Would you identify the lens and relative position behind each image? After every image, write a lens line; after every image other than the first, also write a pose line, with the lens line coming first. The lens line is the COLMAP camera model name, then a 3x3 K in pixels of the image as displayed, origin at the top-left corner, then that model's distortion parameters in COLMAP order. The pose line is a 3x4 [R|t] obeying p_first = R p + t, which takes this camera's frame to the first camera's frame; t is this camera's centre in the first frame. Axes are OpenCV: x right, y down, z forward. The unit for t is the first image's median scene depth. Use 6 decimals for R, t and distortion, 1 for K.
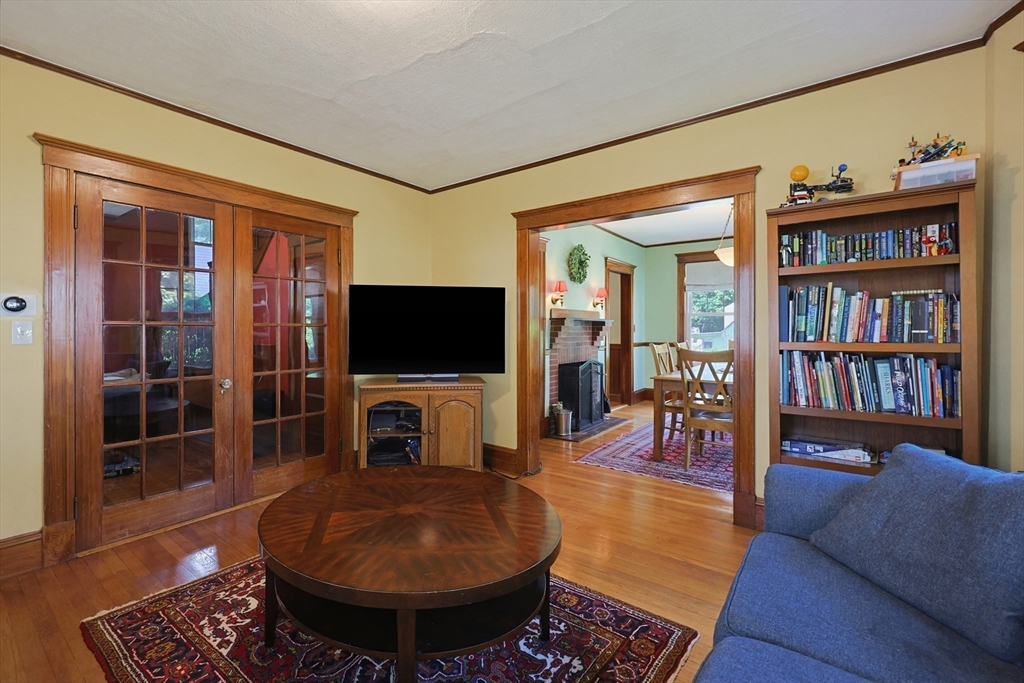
lens RADIAL K [[437.5, 0, 509.6], [0, 437.5, 330.4], [0, 0, 1]] dist [0.000894, 0.000109]
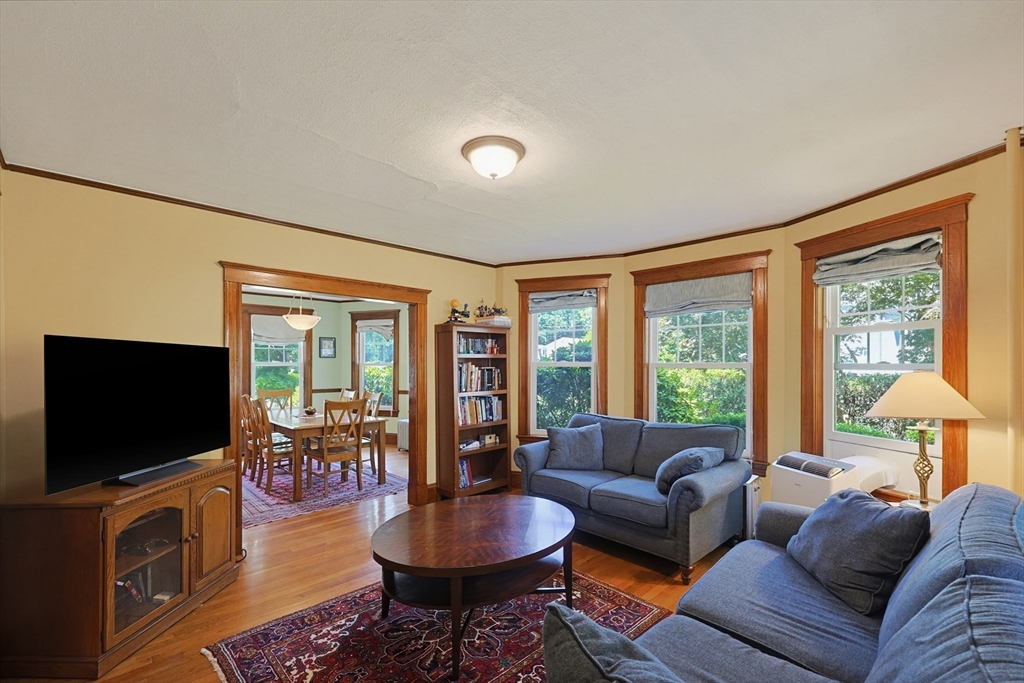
lens RADIAL K [[432.6, 0, 511.8], [0, 432.6, 364.9], [0, 0, 1]] dist [0.000388, 0.000036]
pose [[0.154311, -0.000214, 0.988022, -1.198708], [0.001652, 0.999999, -0.000042, -0.094859], [-0.988021, 0.001639, 0.154312, 0.483512]]
